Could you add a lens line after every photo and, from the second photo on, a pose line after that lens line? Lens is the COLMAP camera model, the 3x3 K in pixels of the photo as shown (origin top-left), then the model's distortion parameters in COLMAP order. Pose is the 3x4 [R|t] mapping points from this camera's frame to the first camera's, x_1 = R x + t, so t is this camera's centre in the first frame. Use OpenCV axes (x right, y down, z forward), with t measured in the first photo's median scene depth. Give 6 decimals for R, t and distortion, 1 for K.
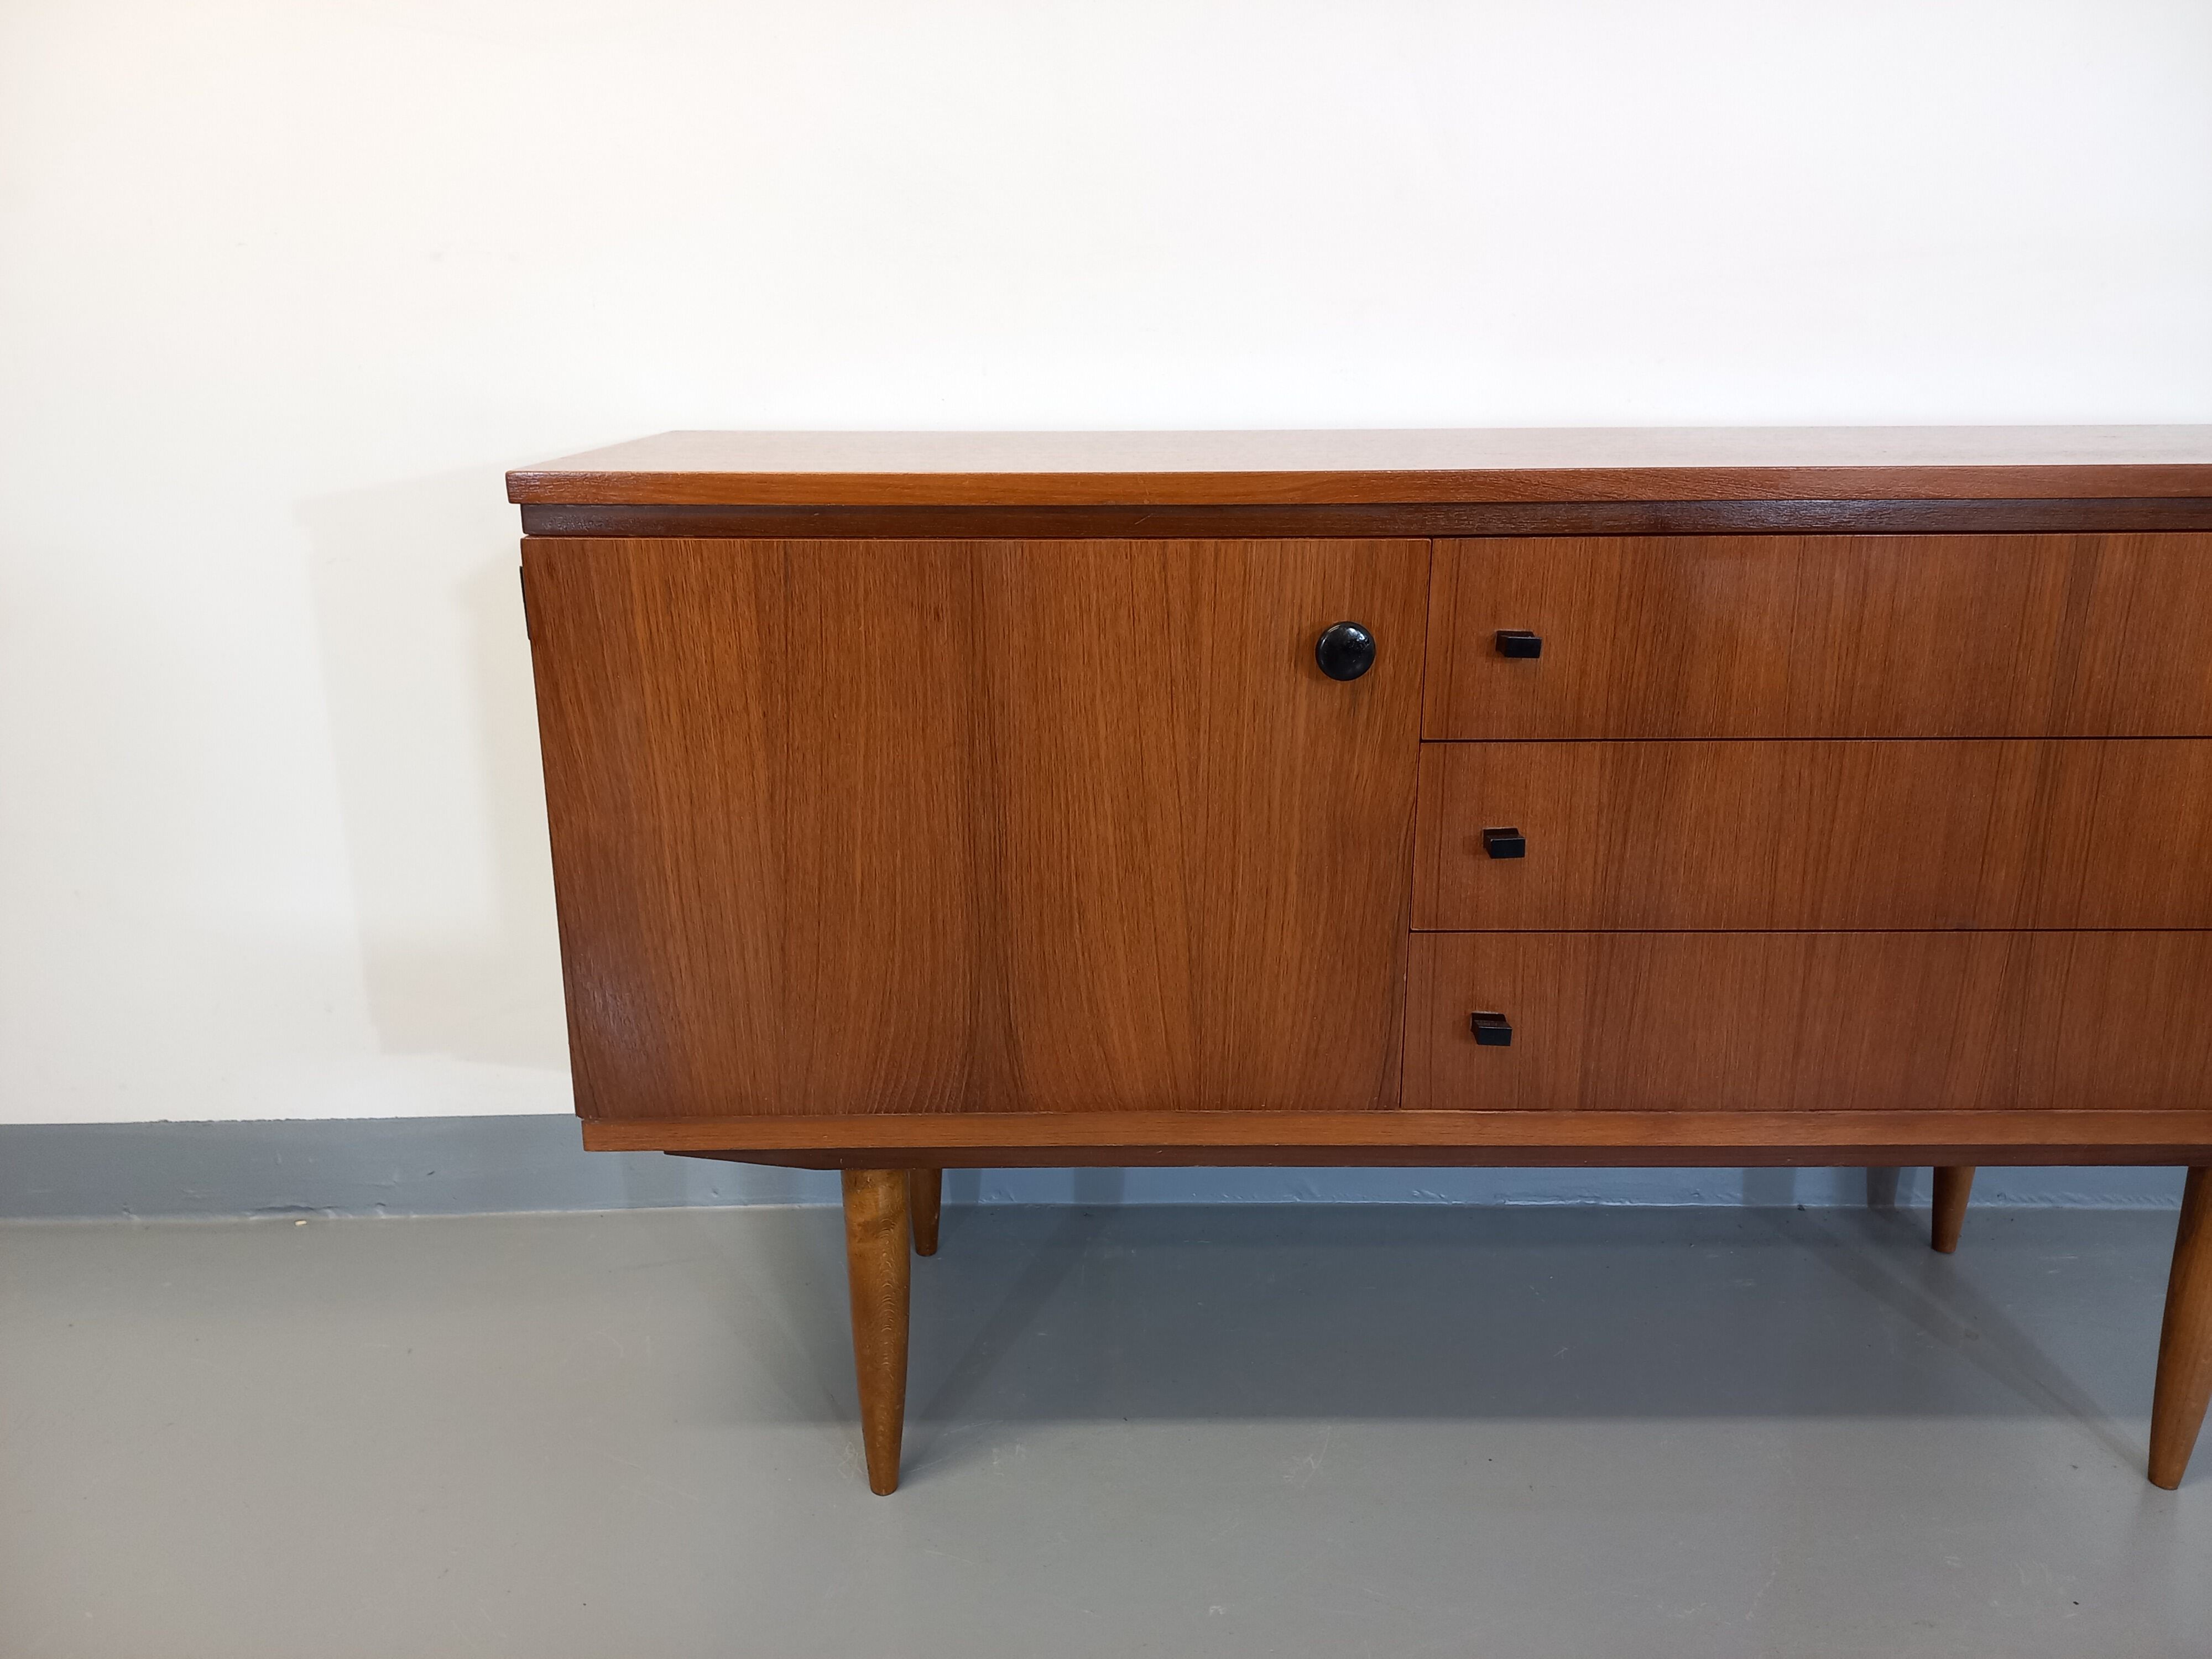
lens RADIAL K [[1621.0, 0, 1102.6], [0, 1621.0, 787.3], [0, 0, 1]] dist [0.093537, -0.089383]
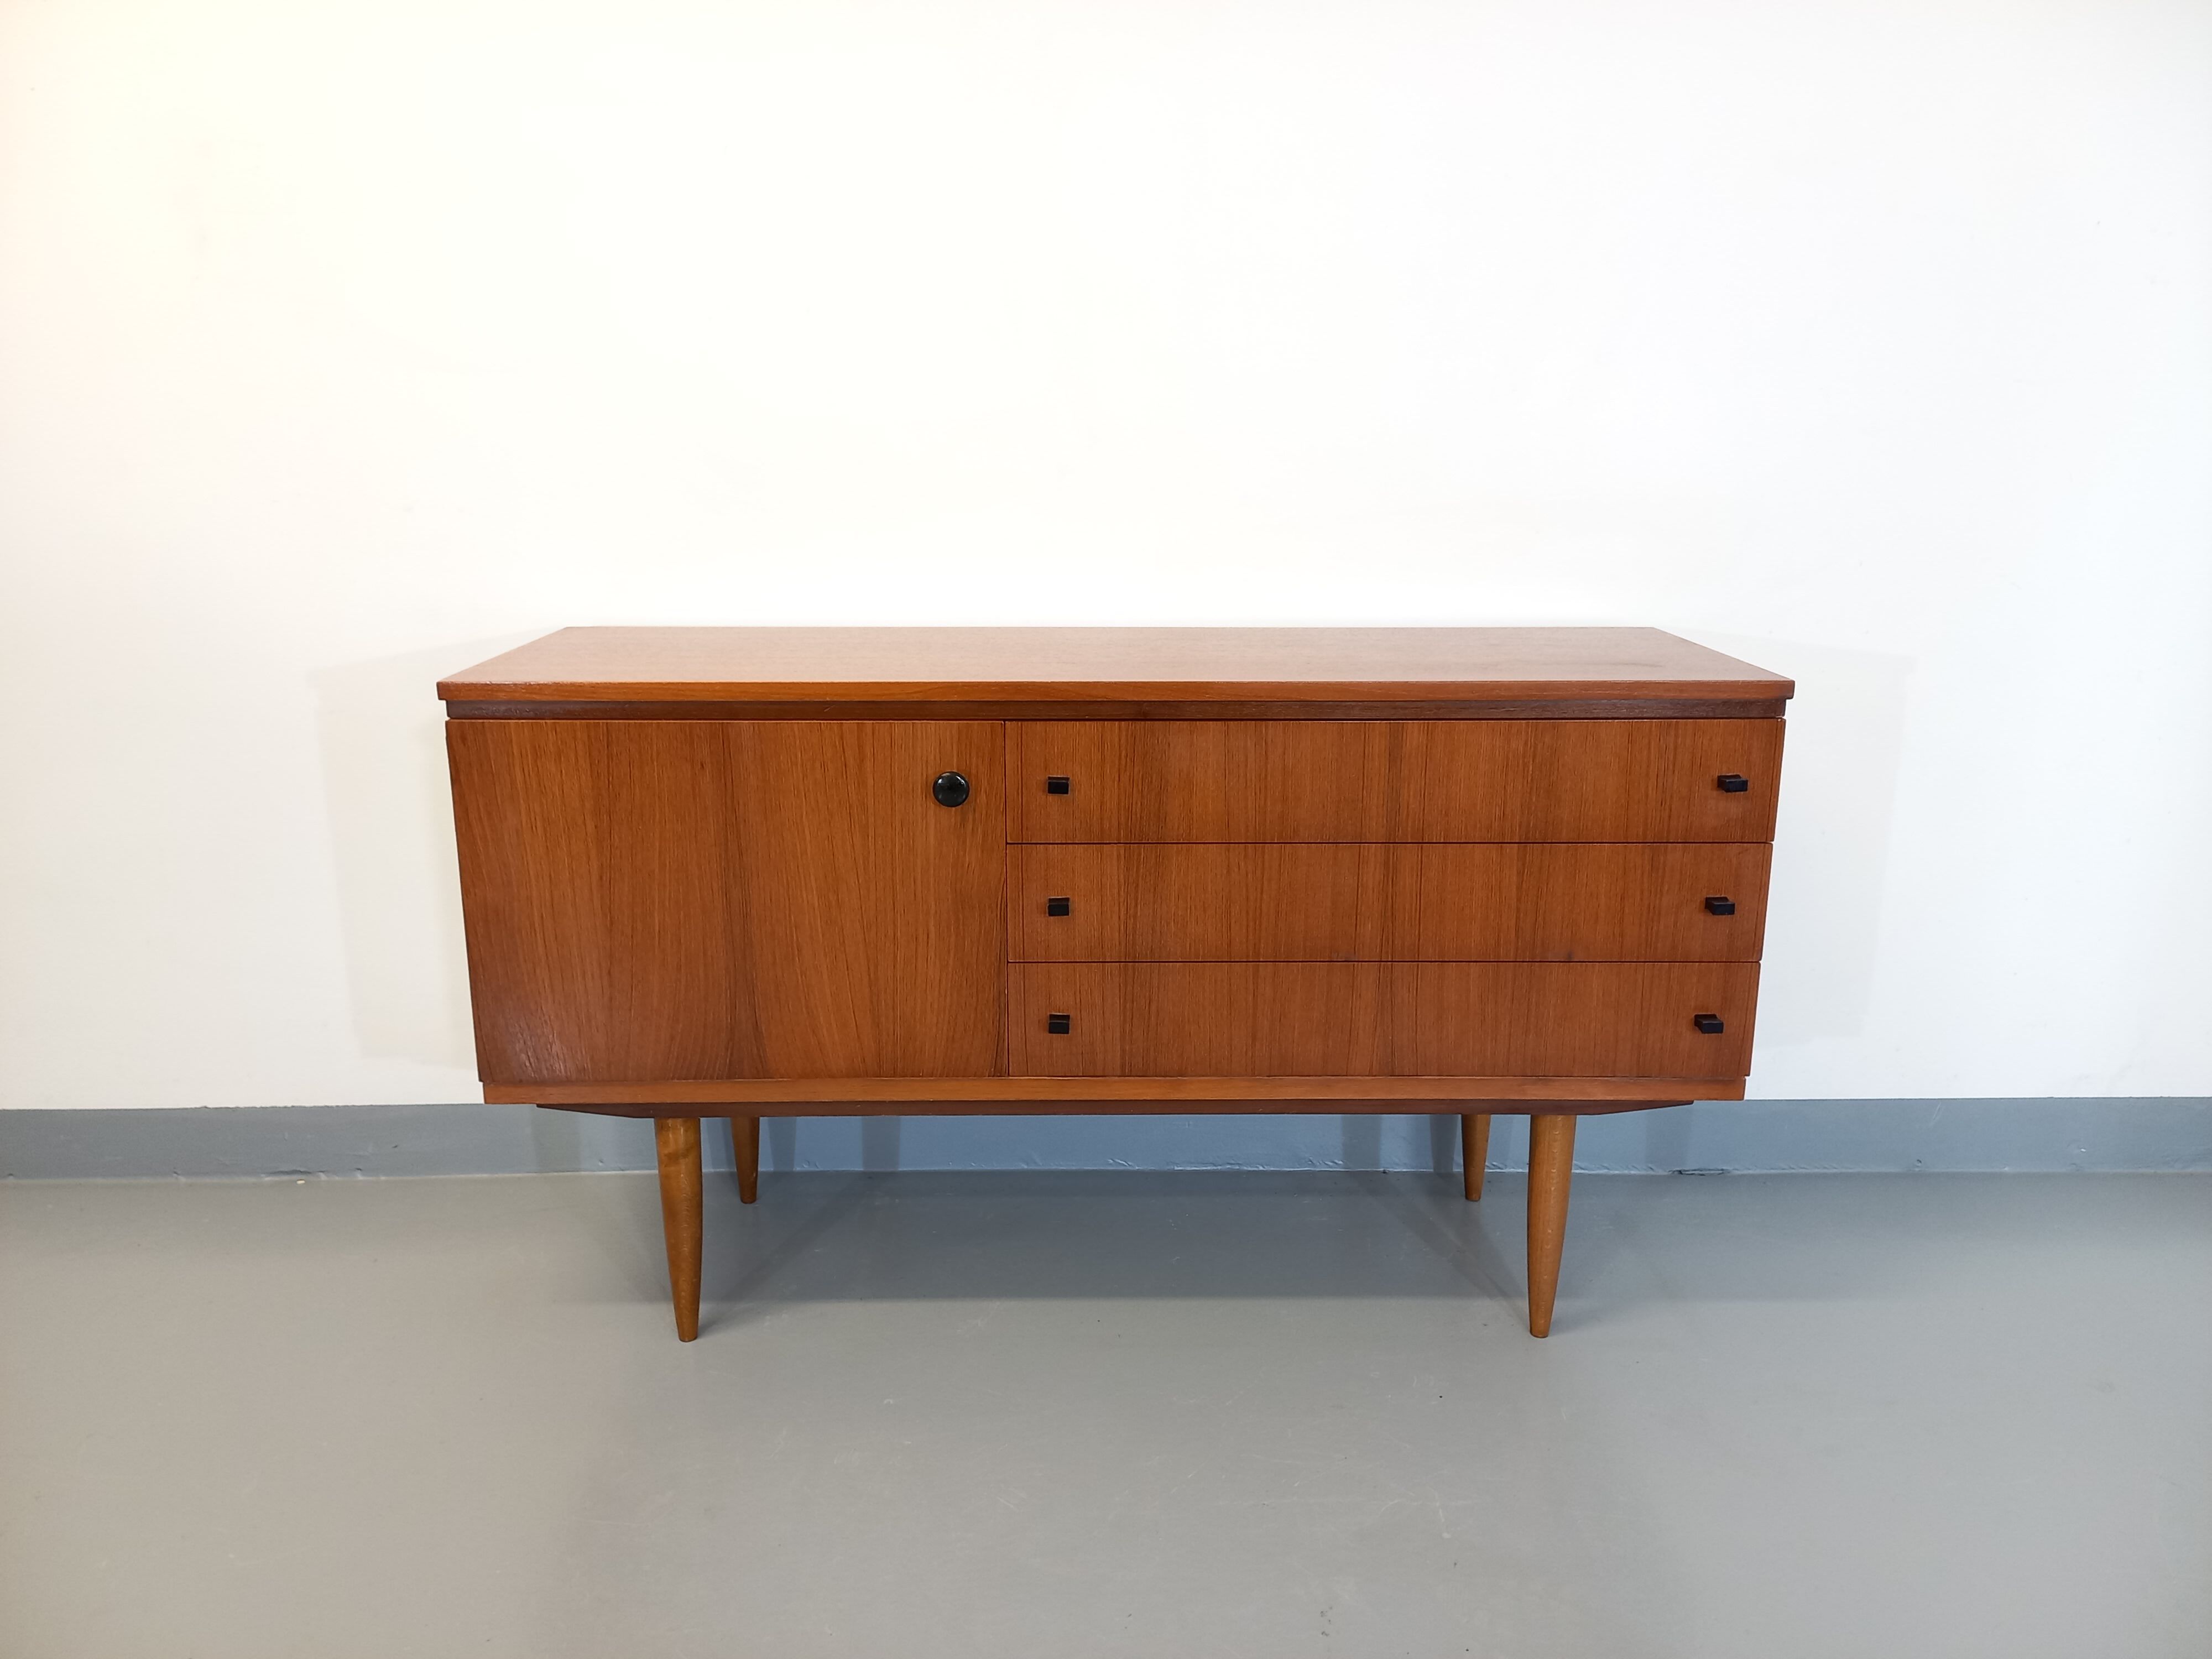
lens RADIAL K [[1621.0, 0, 1107.2], [0, 1621.0, 801.0], [0, 0, 1]] dist [0.093537, -0.089383]
pose [[0.999997, 0.002314, -0.000489, 0.293804], [-0.002329, 0.999392, -0.034787, -0.014677], [0.000408, 0.034788, 0.999395, -0.608655]]
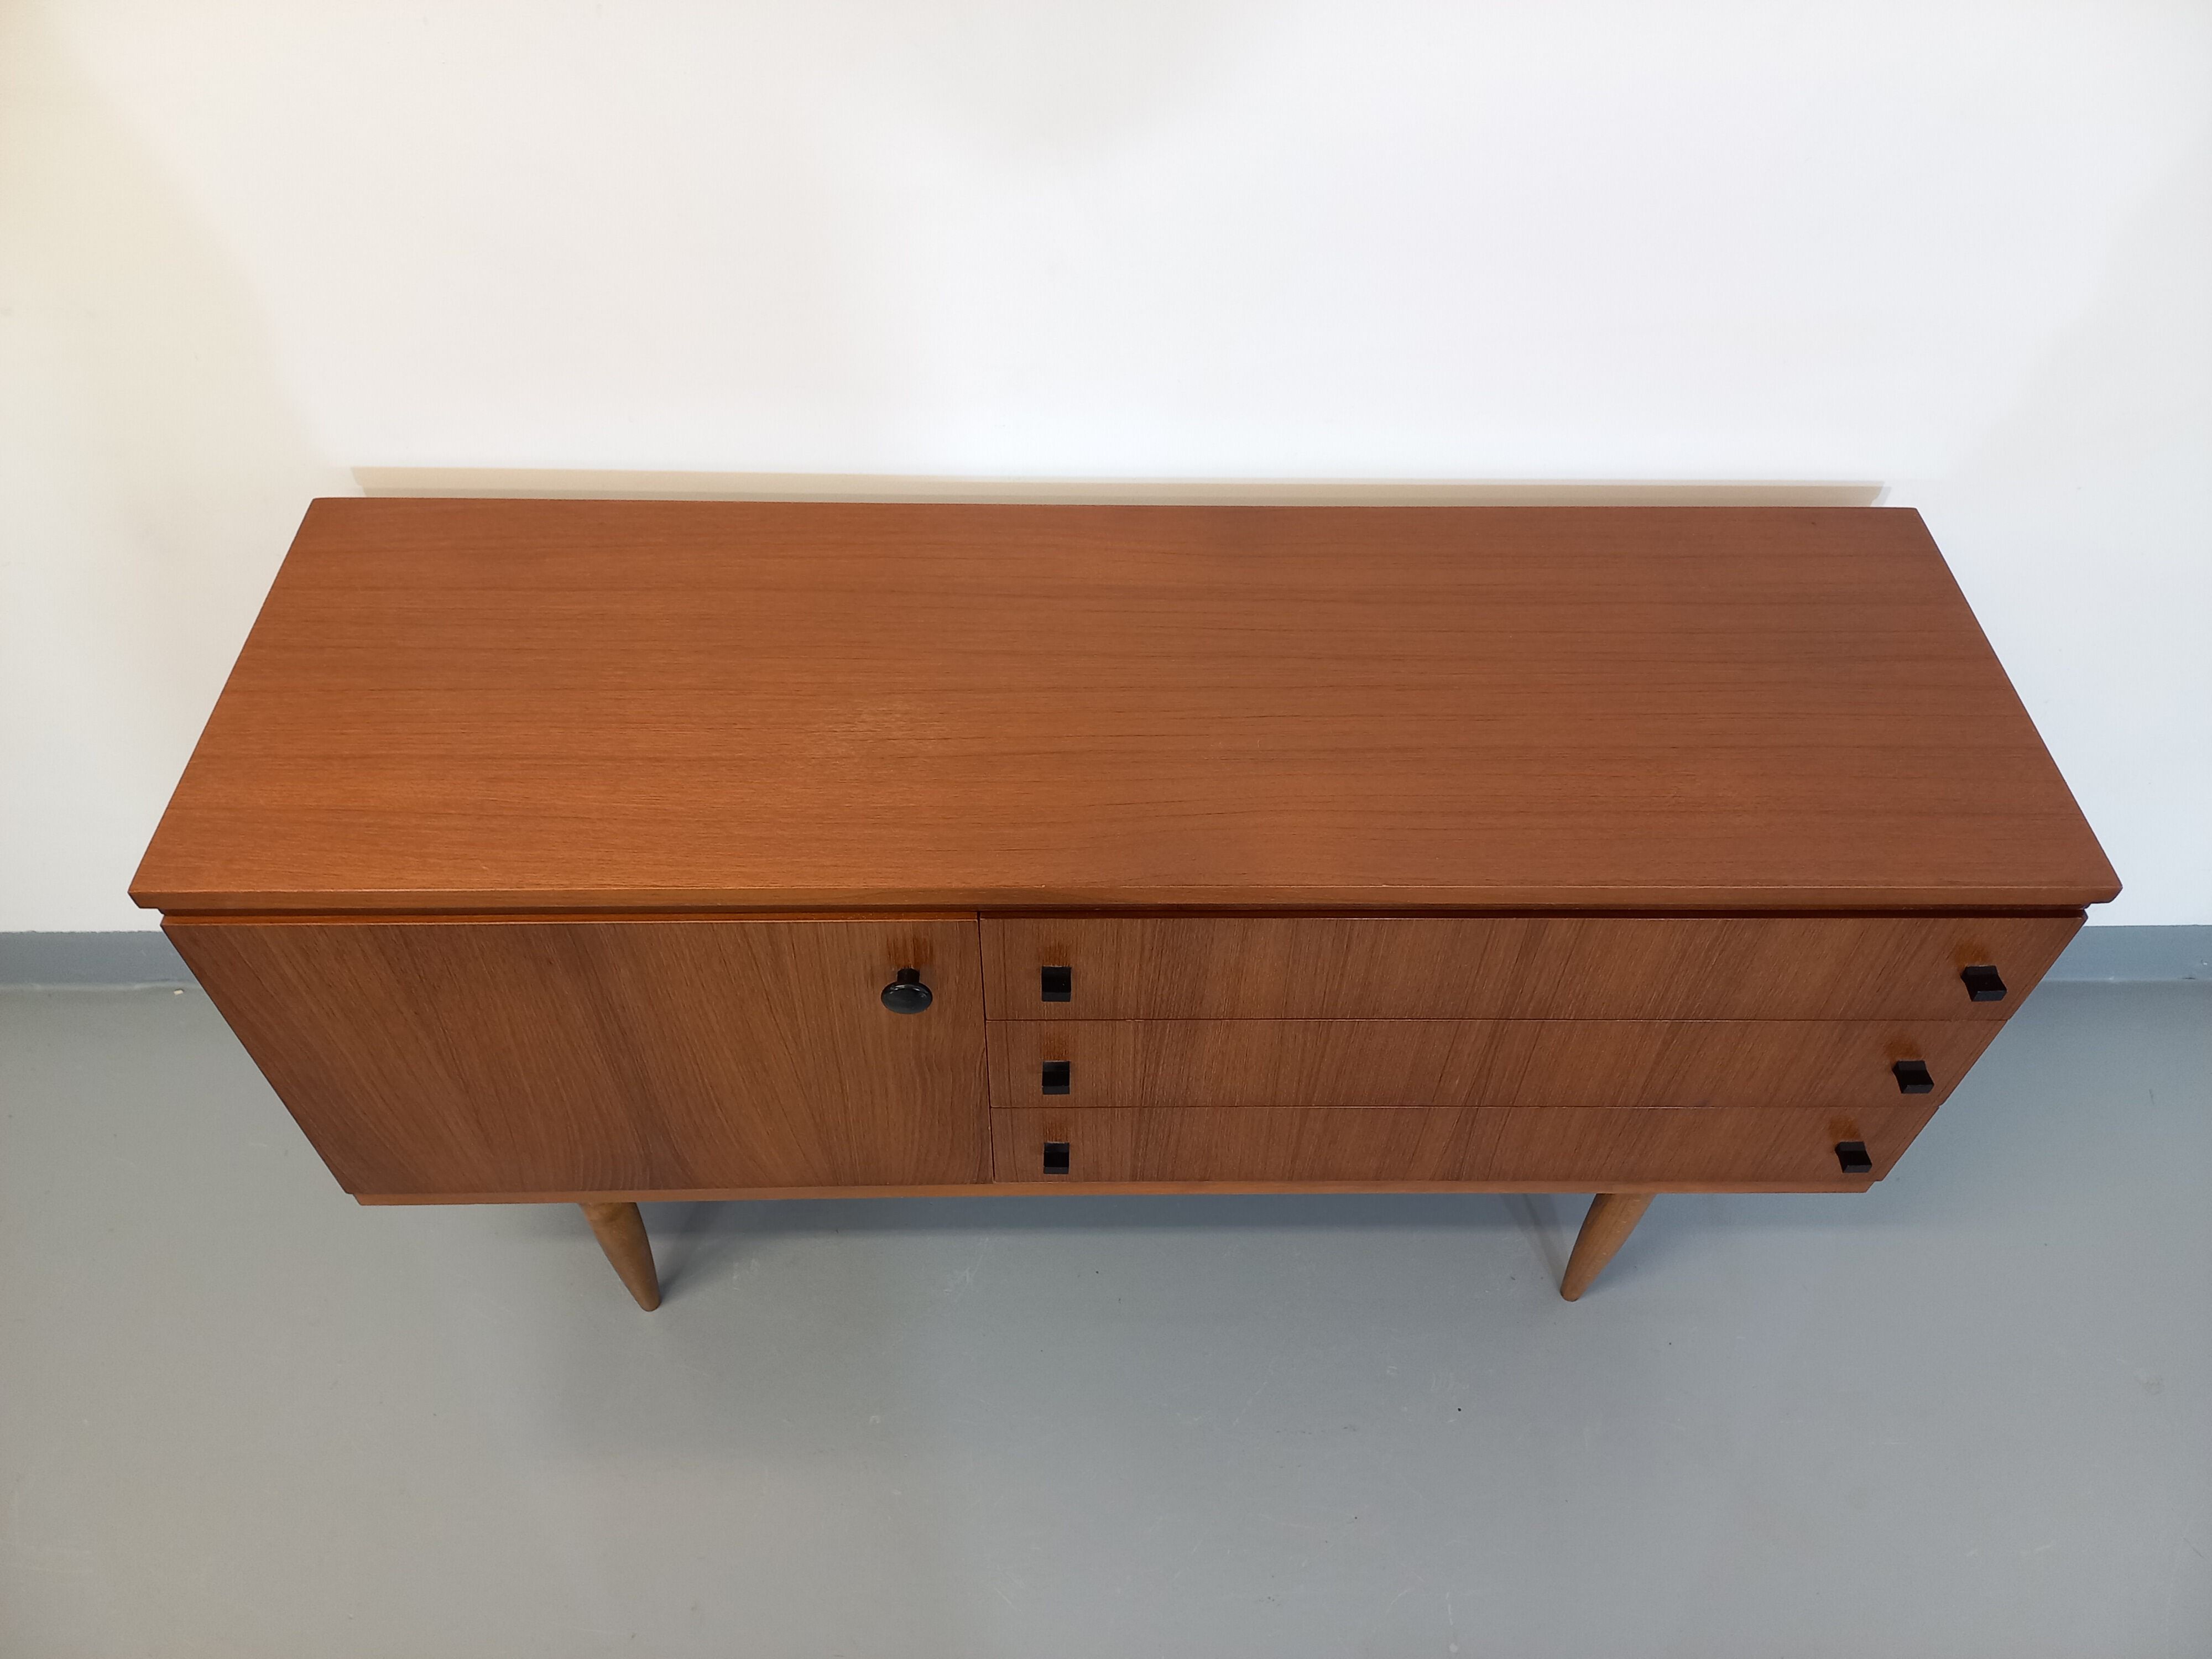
lens RADIAL K [[1621.0, 0, 1116.9], [0, 1621.0, 809.3], [0, 0, 1]] dist [0.093537, -0.089383]
pose [[0.999628, 0.010705, 0.025082, 0.258441], [-0.022722, 0.835551, 0.548943, -0.809805], [-0.015081, -0.549309, 0.835483, 0.083099]]
